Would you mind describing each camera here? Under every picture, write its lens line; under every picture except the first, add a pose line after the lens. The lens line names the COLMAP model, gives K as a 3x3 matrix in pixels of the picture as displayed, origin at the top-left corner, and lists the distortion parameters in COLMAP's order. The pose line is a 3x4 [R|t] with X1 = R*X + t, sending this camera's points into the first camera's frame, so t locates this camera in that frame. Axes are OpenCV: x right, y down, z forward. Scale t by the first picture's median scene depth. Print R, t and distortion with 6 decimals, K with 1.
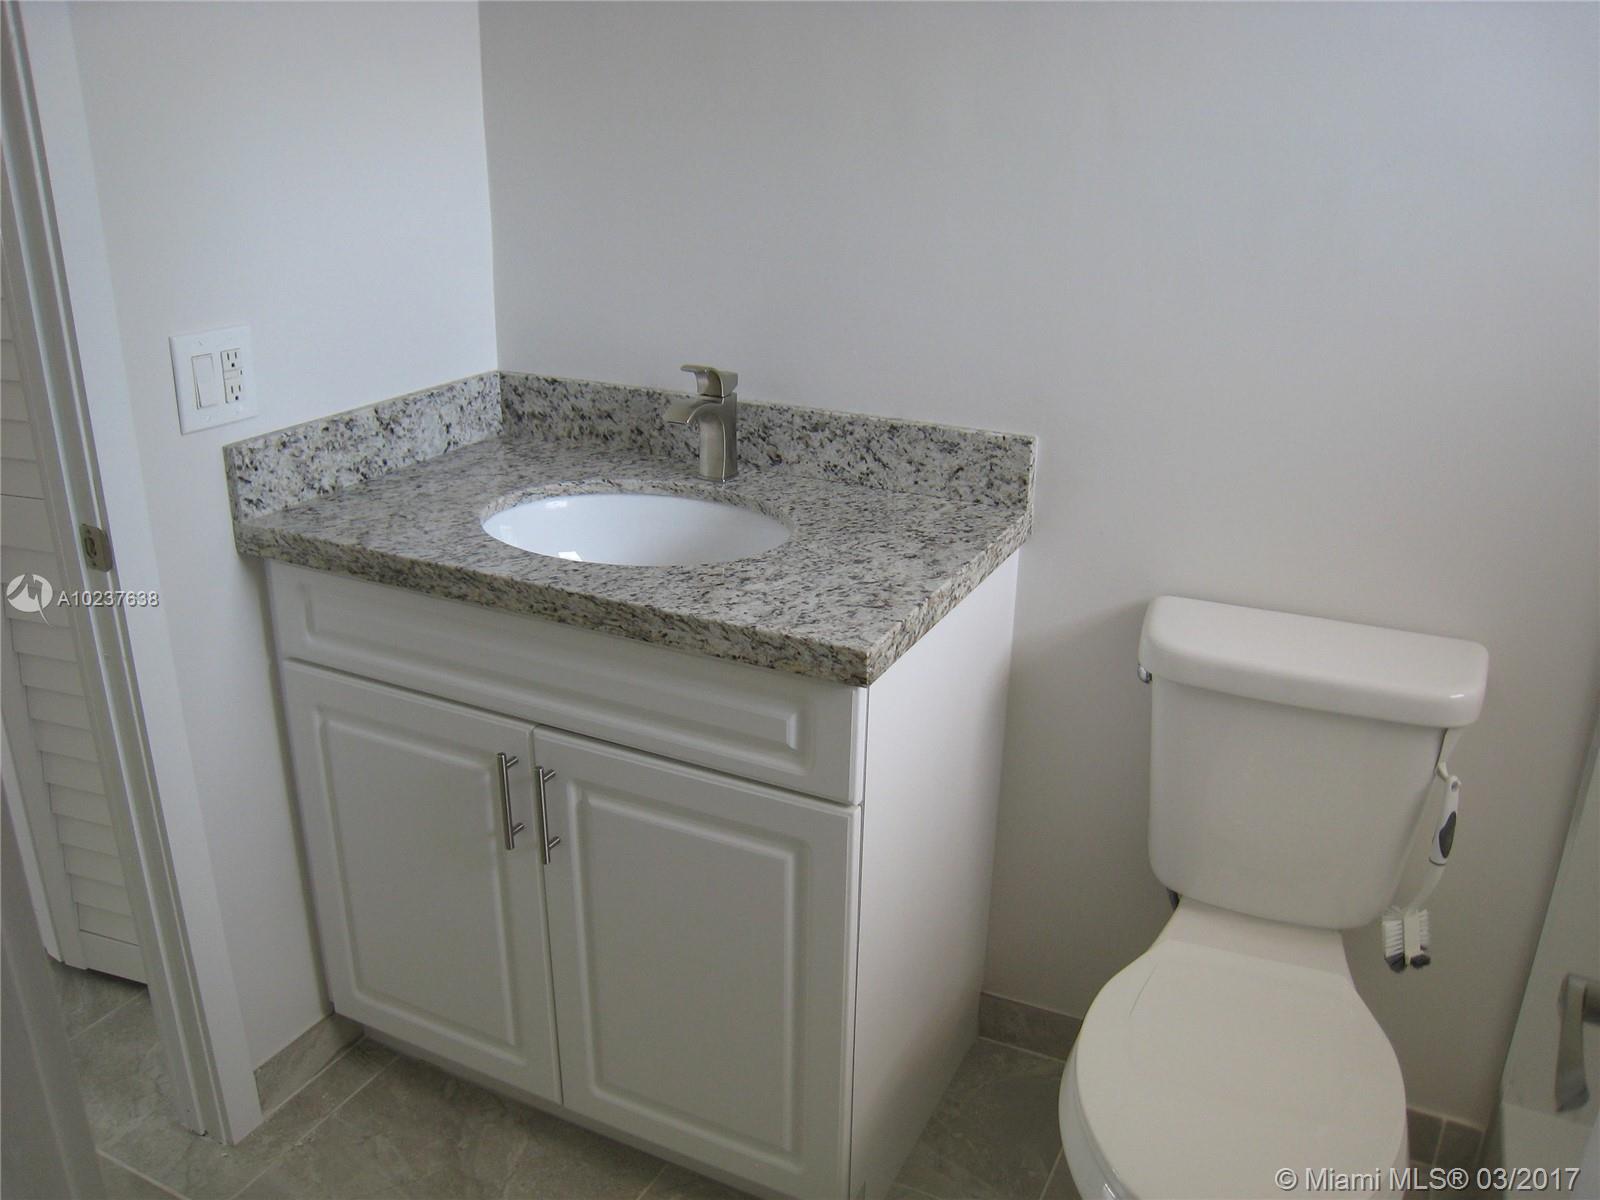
lens RADIAL K [[1315.2, 0, 800.0], [0, 1315.2, 600.0], [0, 0, 1]] dist [-0.098800, 0.007463]
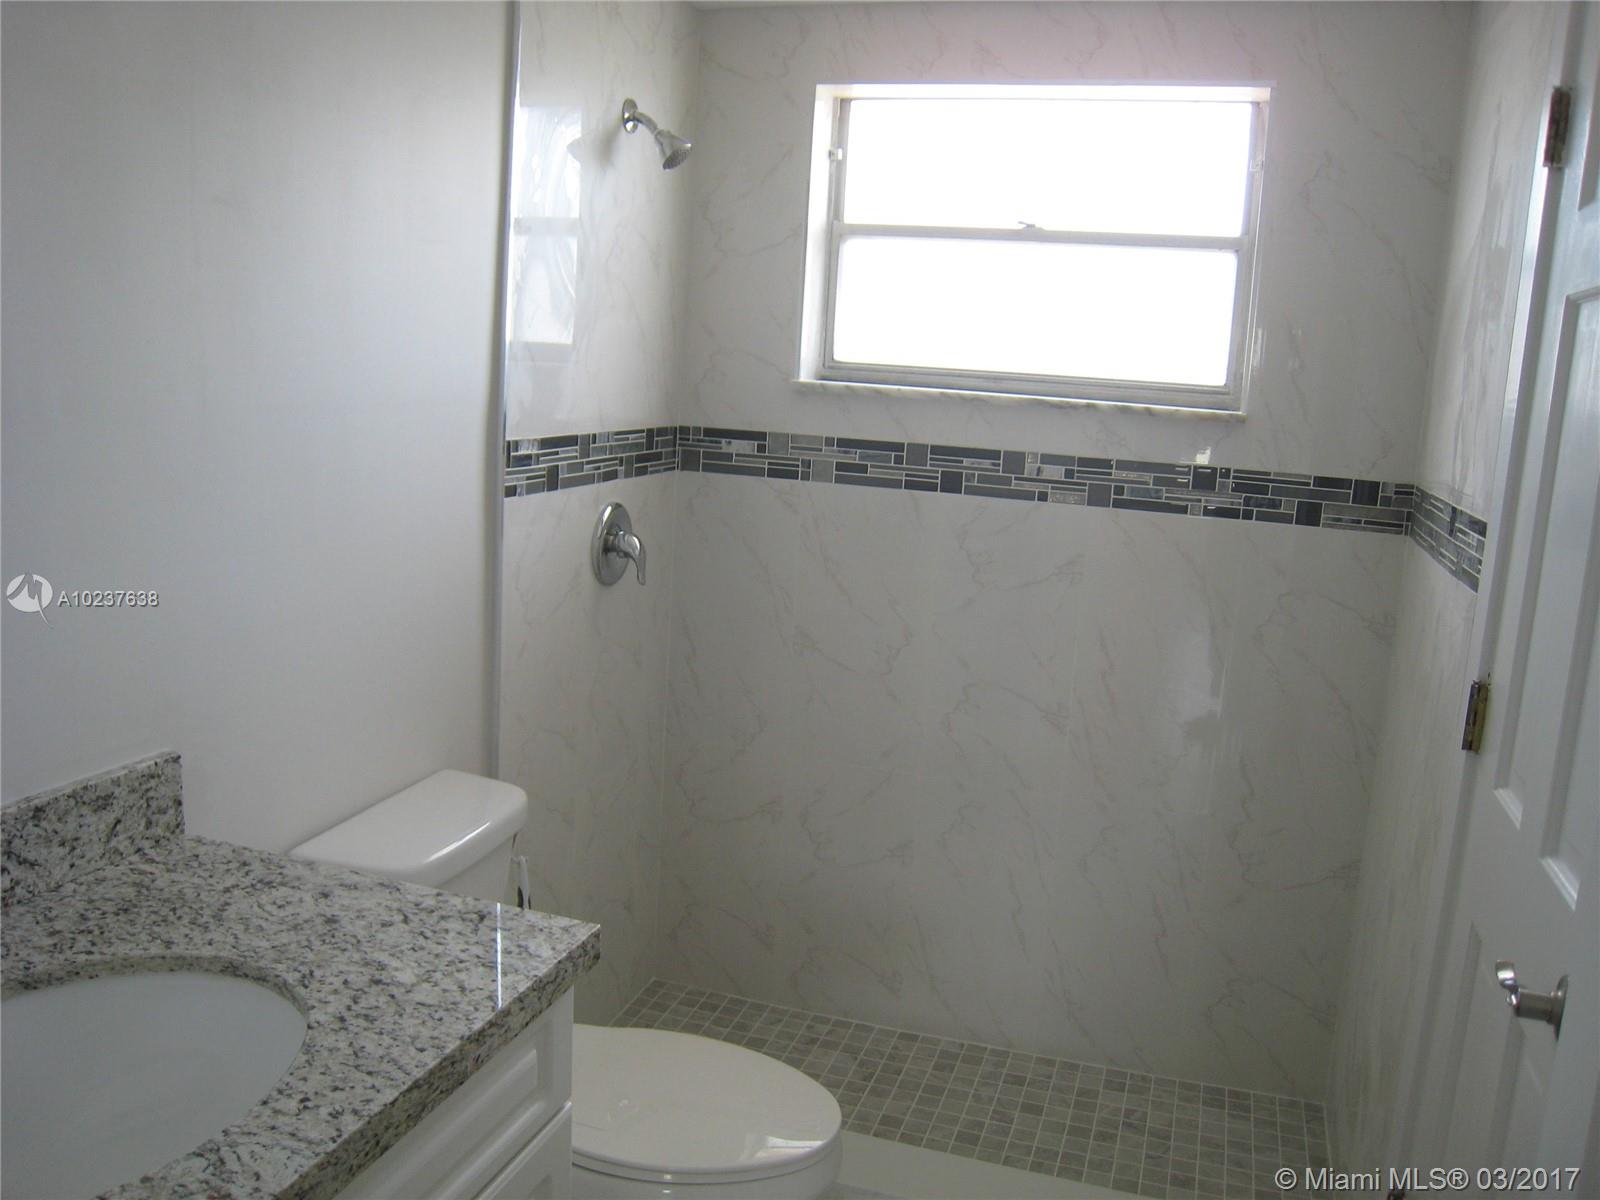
lens RADIAL K [[1315.2, 0, 800.0], [0, 1315.2, 600.0], [0, 0, 1]] dist [-0.098800, 0.007463]
pose [[-0.141491, -0.198289, 0.969877, -0.672083], [0.297009, 0.926095, 0.232667, -0.285873], [-0.944334, 0.320982, -0.072140, 0.625359]]
